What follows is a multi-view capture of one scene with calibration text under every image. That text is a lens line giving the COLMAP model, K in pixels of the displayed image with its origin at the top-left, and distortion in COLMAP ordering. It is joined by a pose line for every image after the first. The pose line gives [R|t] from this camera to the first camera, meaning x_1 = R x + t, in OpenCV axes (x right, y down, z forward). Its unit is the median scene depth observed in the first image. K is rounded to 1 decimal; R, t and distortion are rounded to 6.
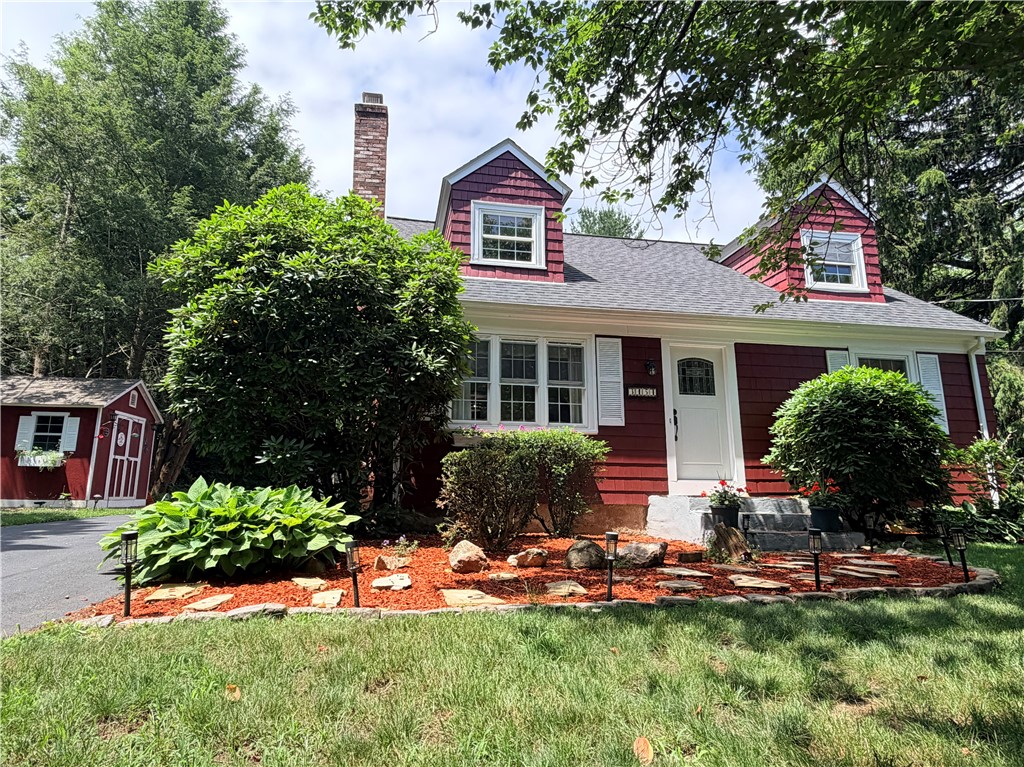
lens RADIAL K [[543.0, 0, 512.0], [0, 543.0, 383.5], [0, 0, 1]] dist [-0.000544, 0.000728]
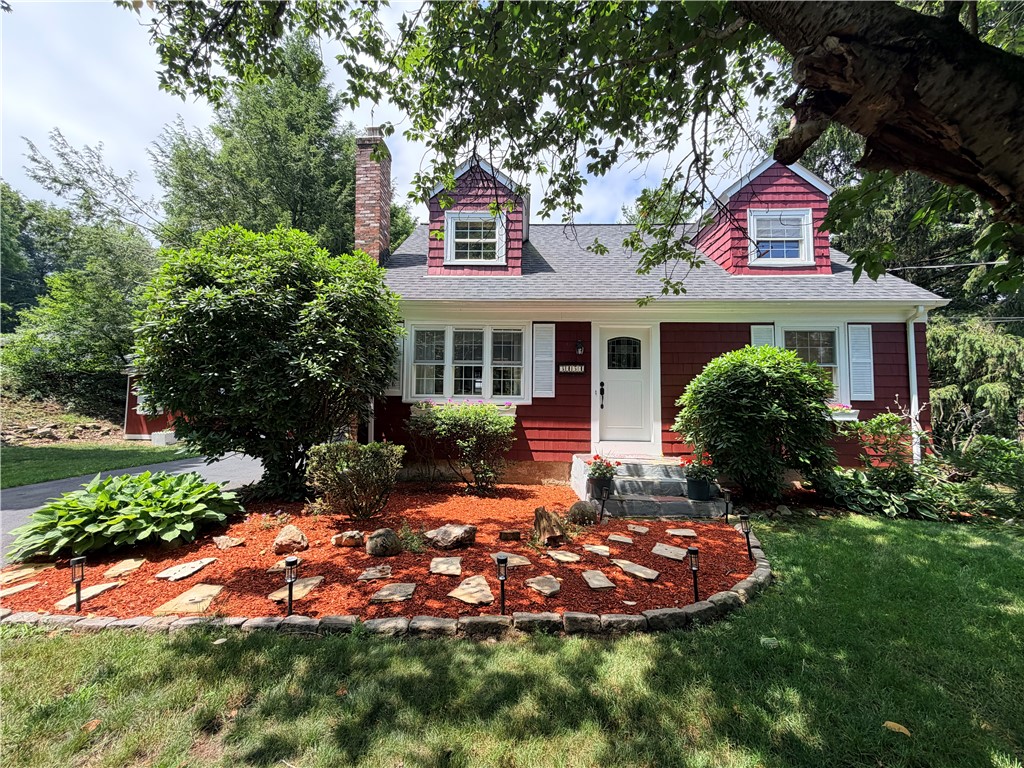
lens RADIAL K [[401.9, 0, 512.0], [0, 401.9, 384.0], [0, 0, 1]] dist [-0.000173, -0.000212]
pose [[0.981926, -0.007813, -0.189106, 0.270326], [0.030948, 0.992328, 0.119696, -0.059307], [0.186721, -0.123385, 0.974634, 0.103855]]
